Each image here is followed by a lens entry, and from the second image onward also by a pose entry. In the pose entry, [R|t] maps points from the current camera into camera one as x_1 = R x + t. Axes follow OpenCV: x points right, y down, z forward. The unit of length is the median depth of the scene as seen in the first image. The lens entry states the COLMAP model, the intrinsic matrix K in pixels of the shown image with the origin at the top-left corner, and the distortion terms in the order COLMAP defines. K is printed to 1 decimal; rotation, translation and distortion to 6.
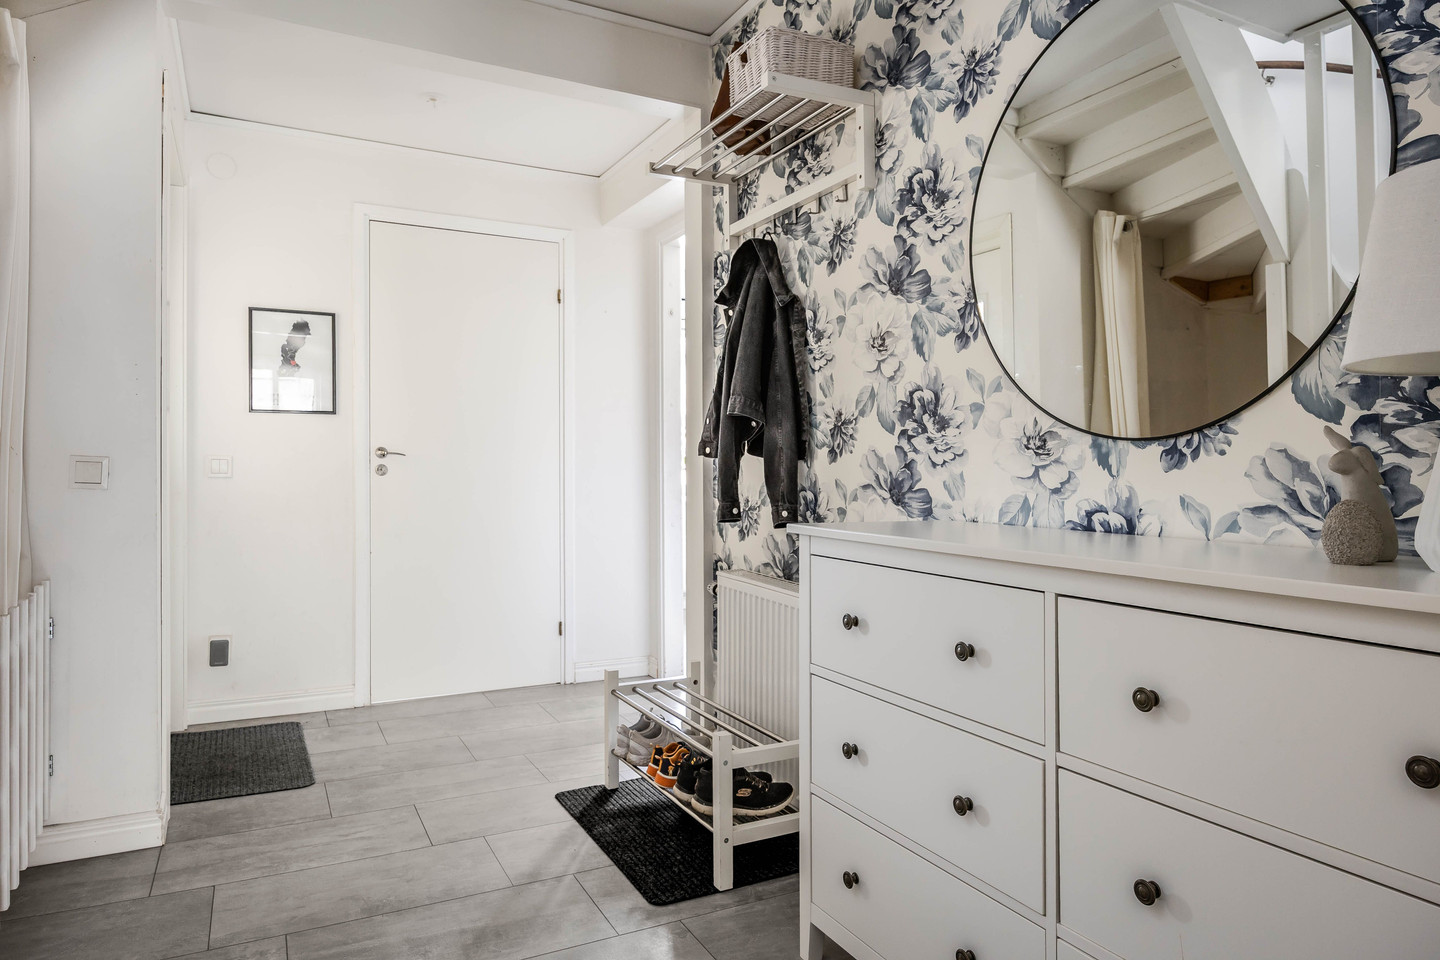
lens RADIAL K [[928.6, 0, 721.4], [0, 928.6, 473.8], [0, 0, 1]] dist [0.005382, 0.002878]
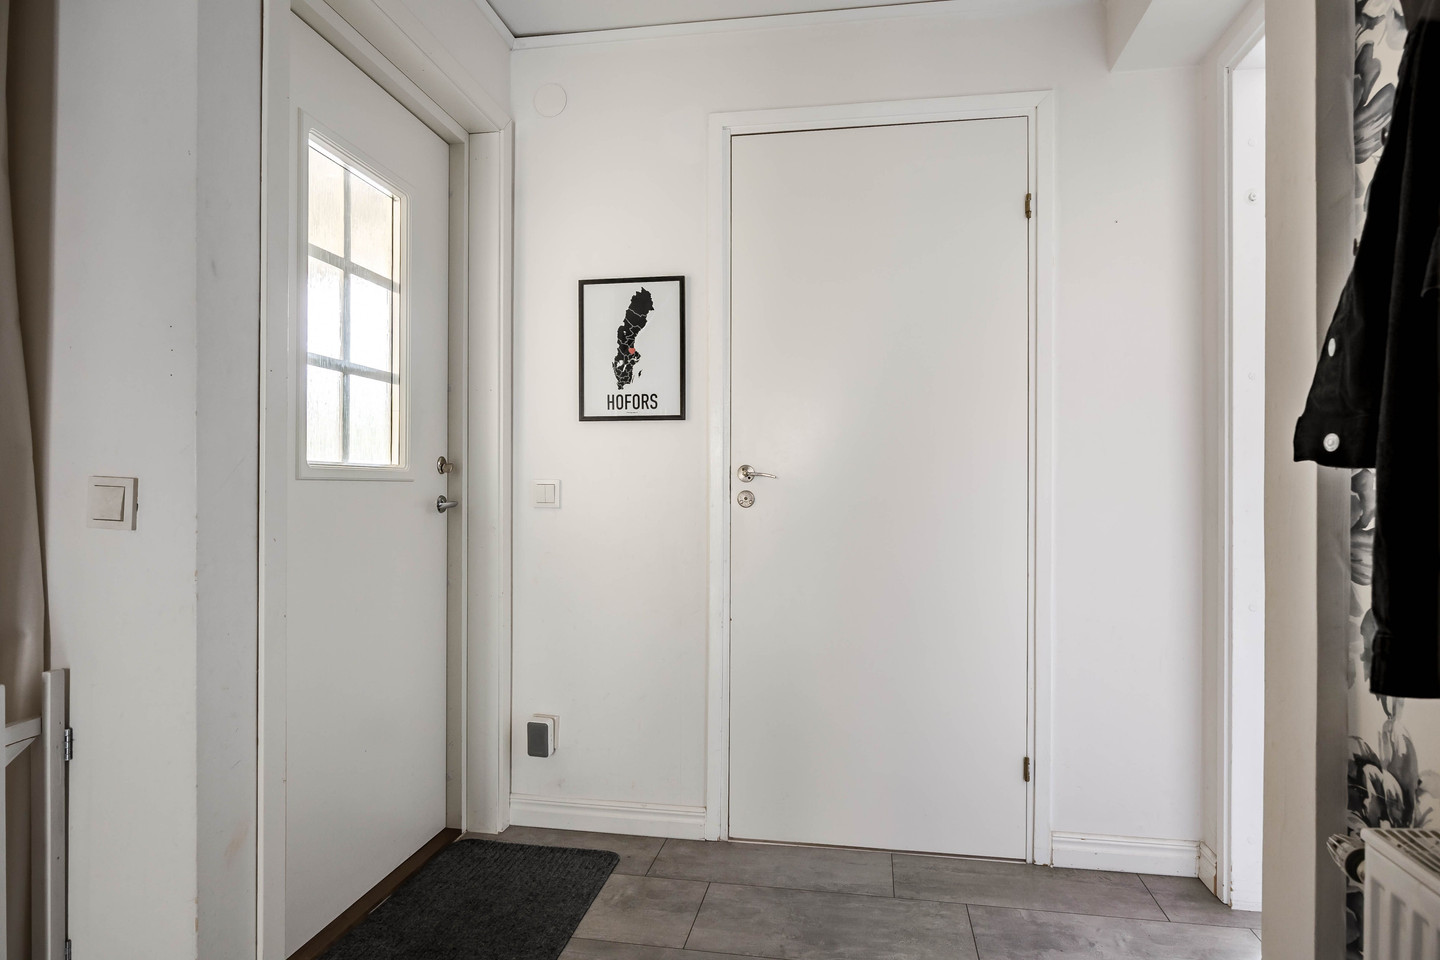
lens RADIAL K [[858.3, 0, 711.5], [0, 858.3, 501.0], [0, 0, 1]] dist [-0.007027, -0.000429]
pose [[0.796843, 0.006091, -0.604156, -0.005466], [-0.005994, 0.999980, 0.002177, -0.004017], [0.604157, 0.001886, 0.796863, 0.505379]]
